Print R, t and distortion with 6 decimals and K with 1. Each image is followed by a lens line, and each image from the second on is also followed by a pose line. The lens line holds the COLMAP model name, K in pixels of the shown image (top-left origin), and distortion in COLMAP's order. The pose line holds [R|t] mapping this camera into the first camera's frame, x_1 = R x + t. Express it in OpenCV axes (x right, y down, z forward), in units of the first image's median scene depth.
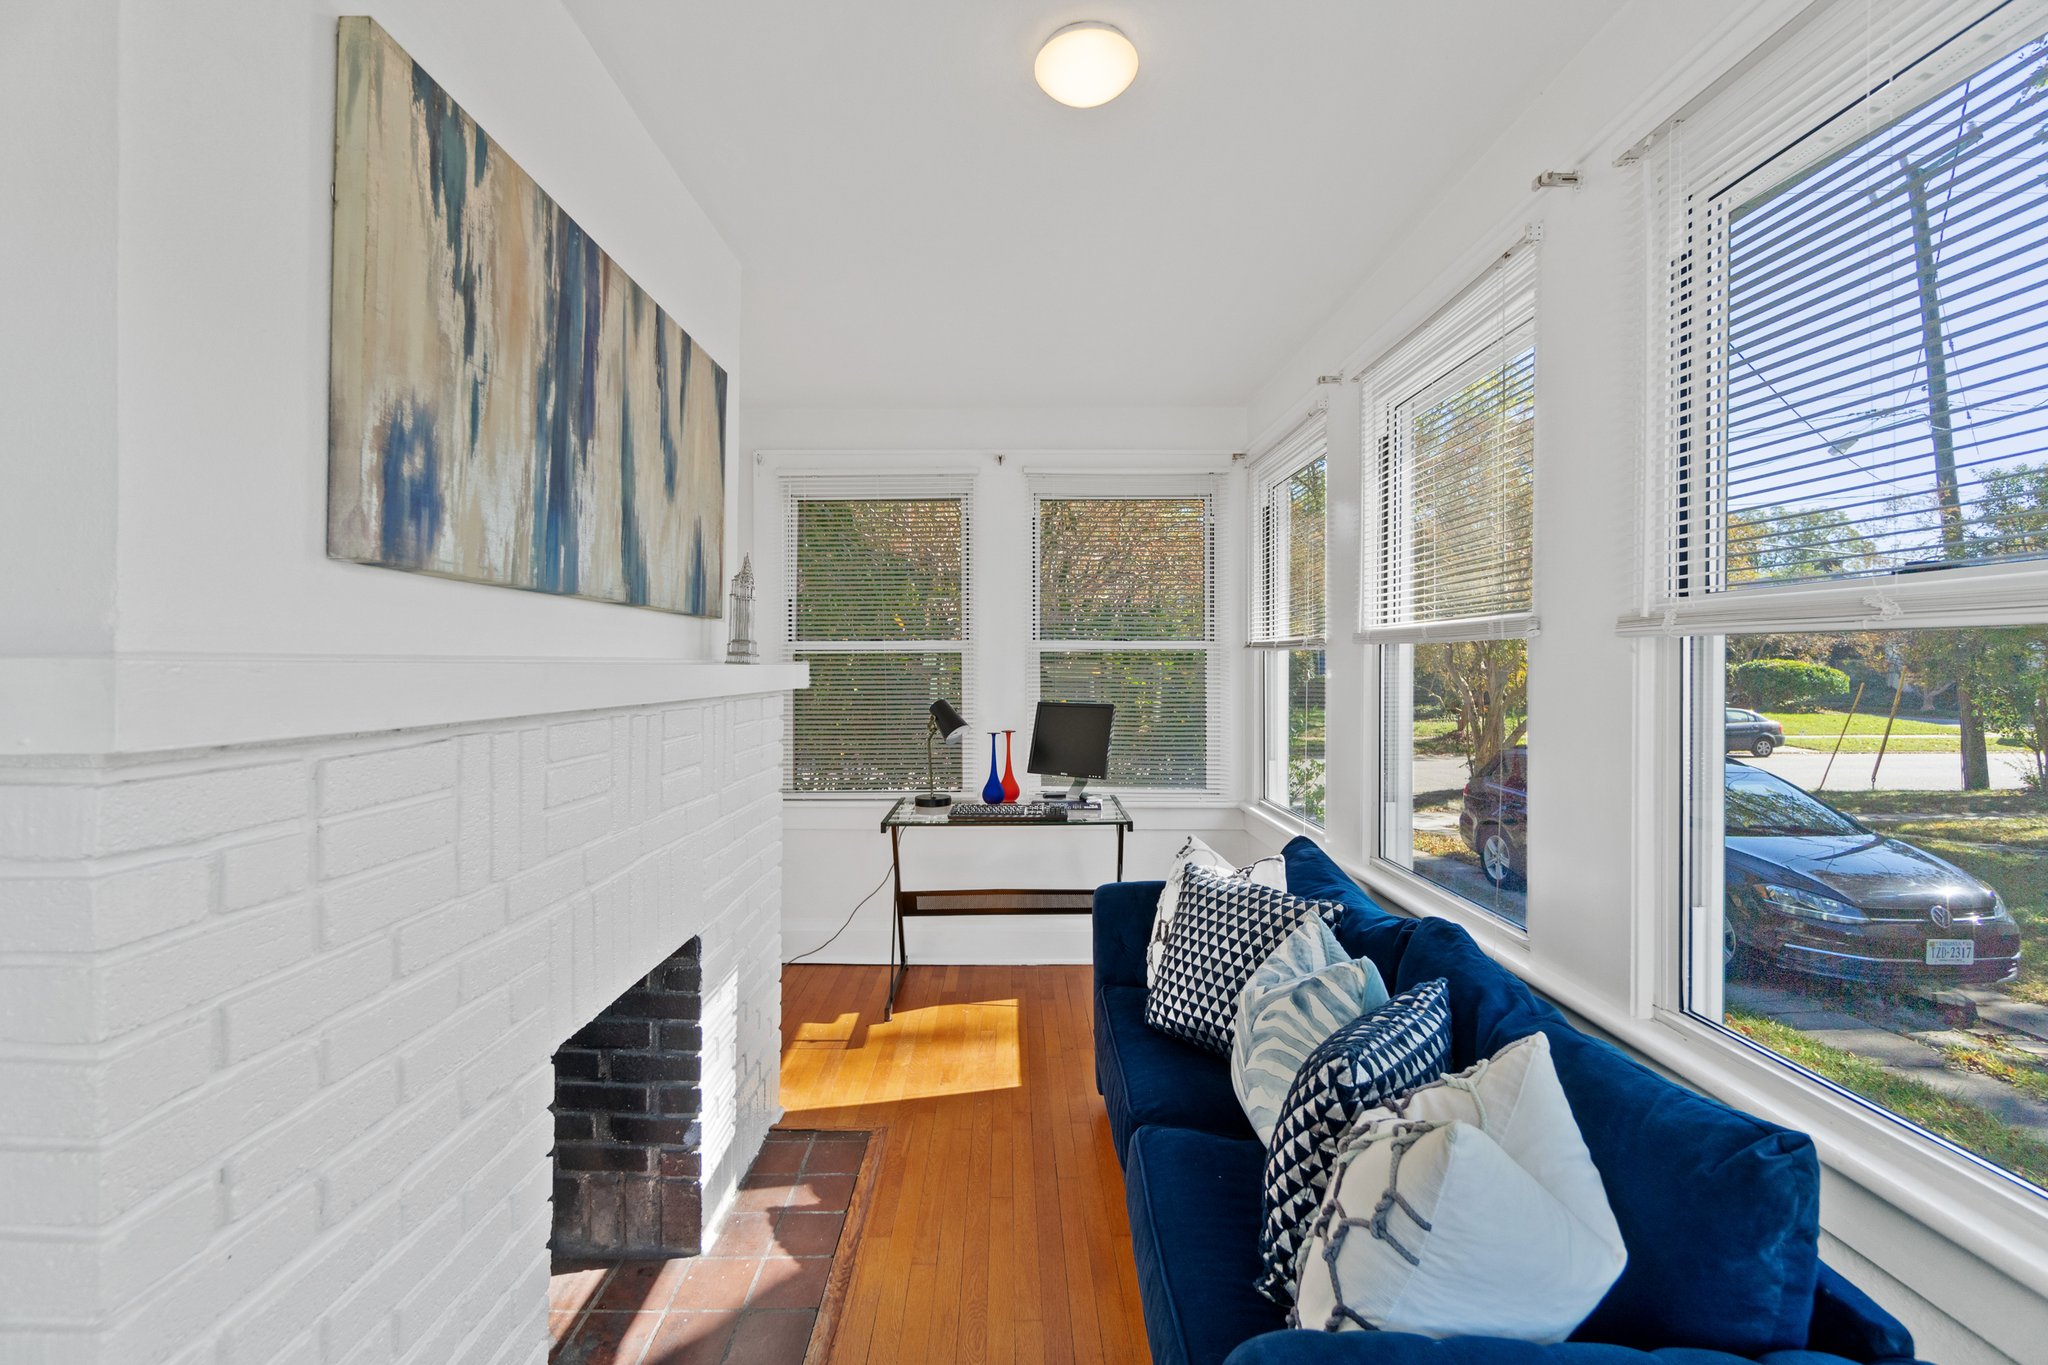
lens RADIAL K [[893.7, 0, 1016.7], [0, 893.7, 665.8], [0, 0, 1]] dist [-0.003183, -0.000173]
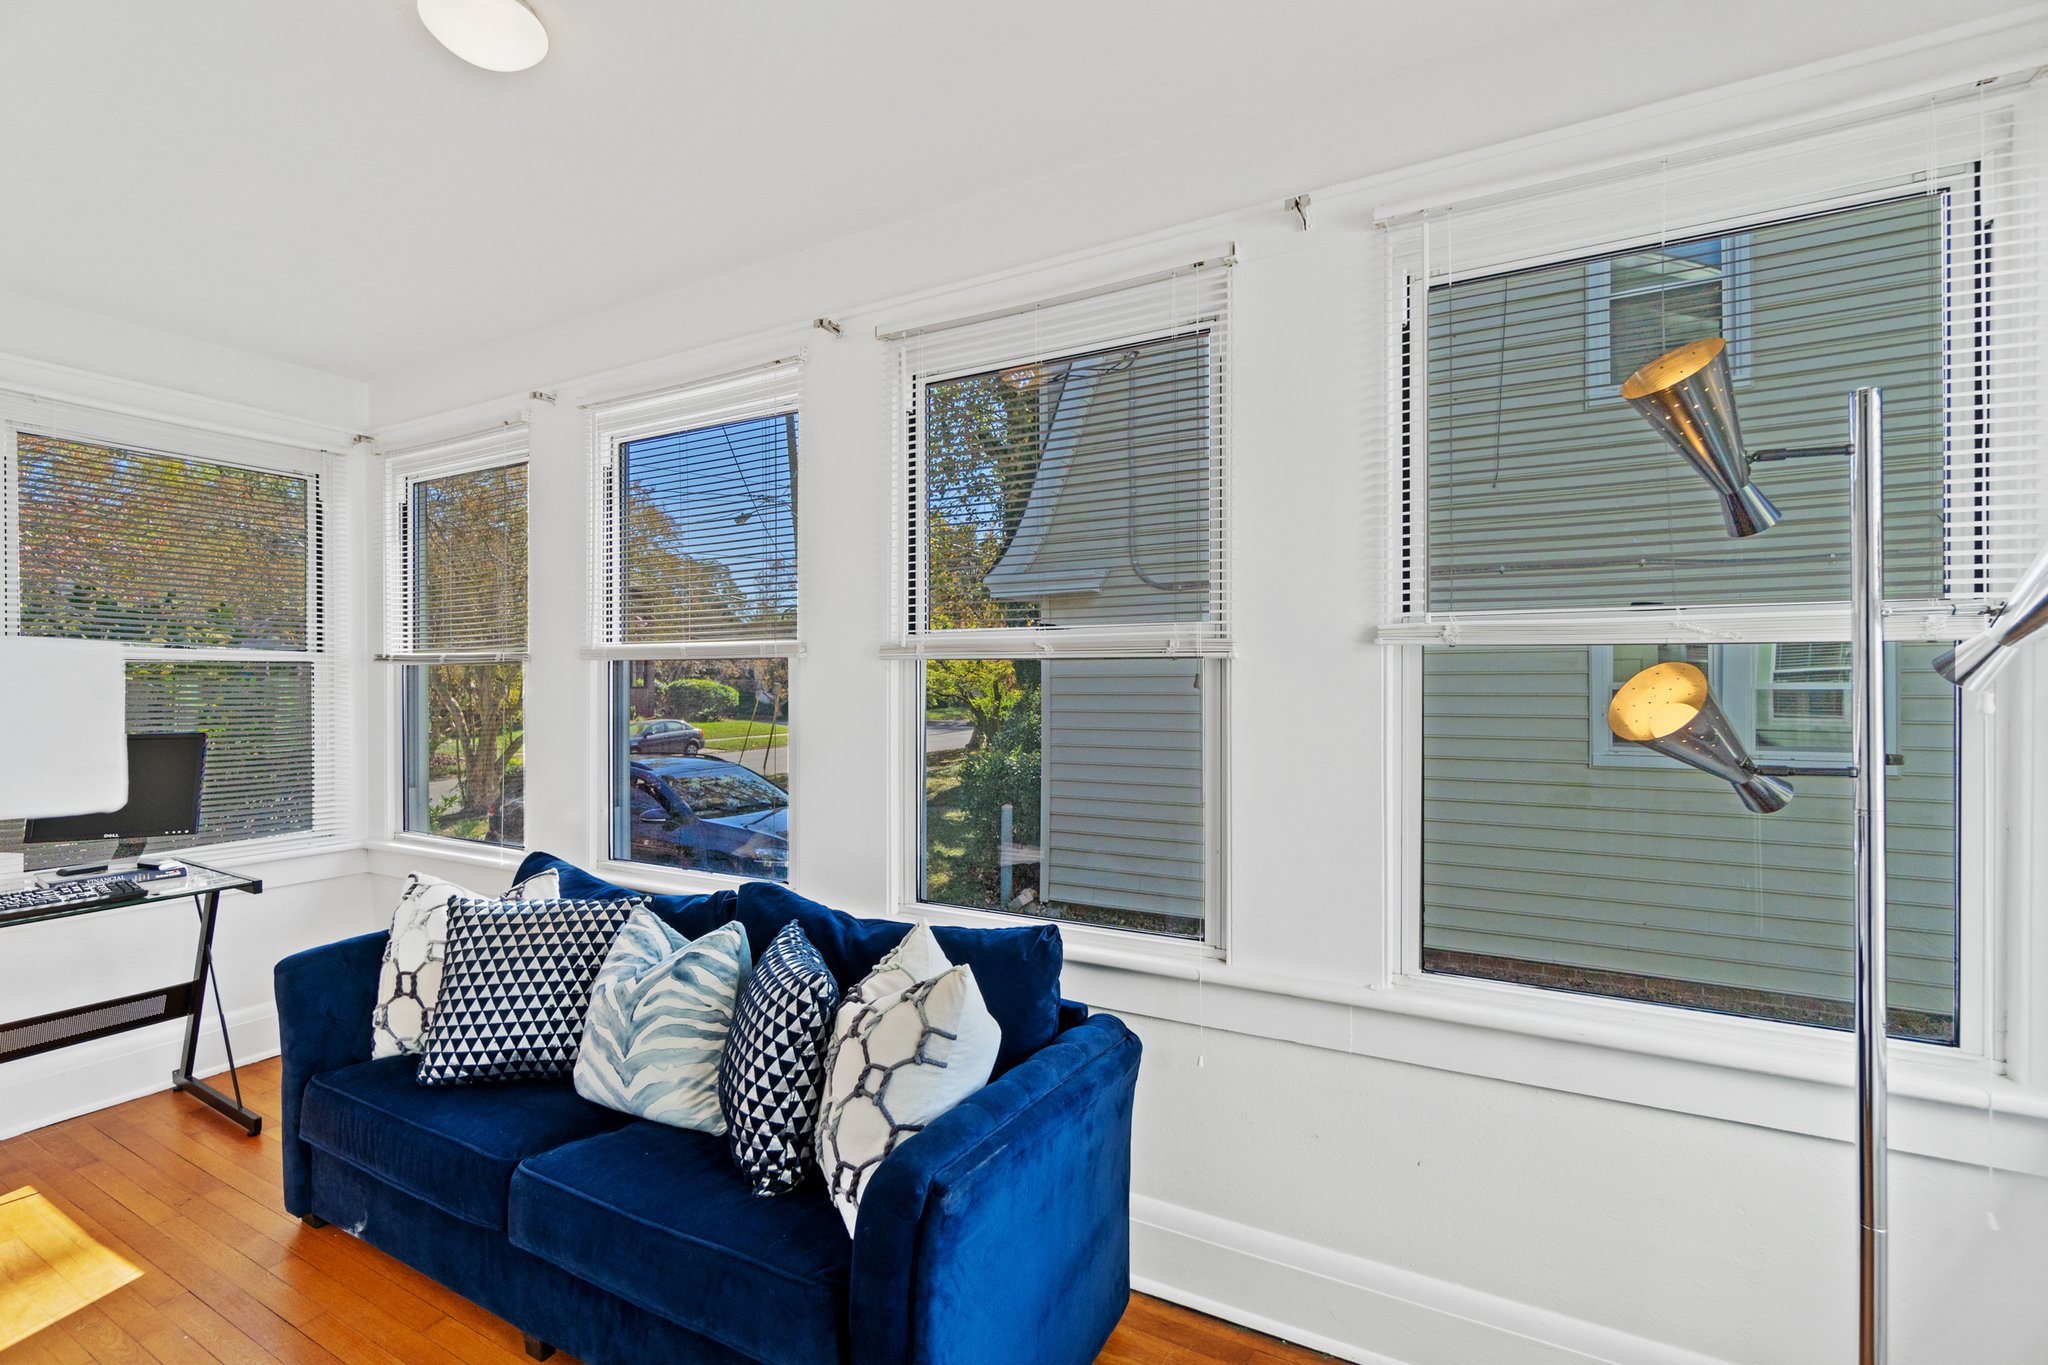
lens RADIAL K [[893.7, 0, 1016.1], [0, 893.7, 686.2], [0, 0, 1]] dist [-0.003183, -0.000173]
pose [[0.479169, -0.002603, 0.877719, -0.471046], [0.001617, 0.999997, 0.002083, 0.007408], [-0.877721, 0.000421, 0.479171, 0.088147]]
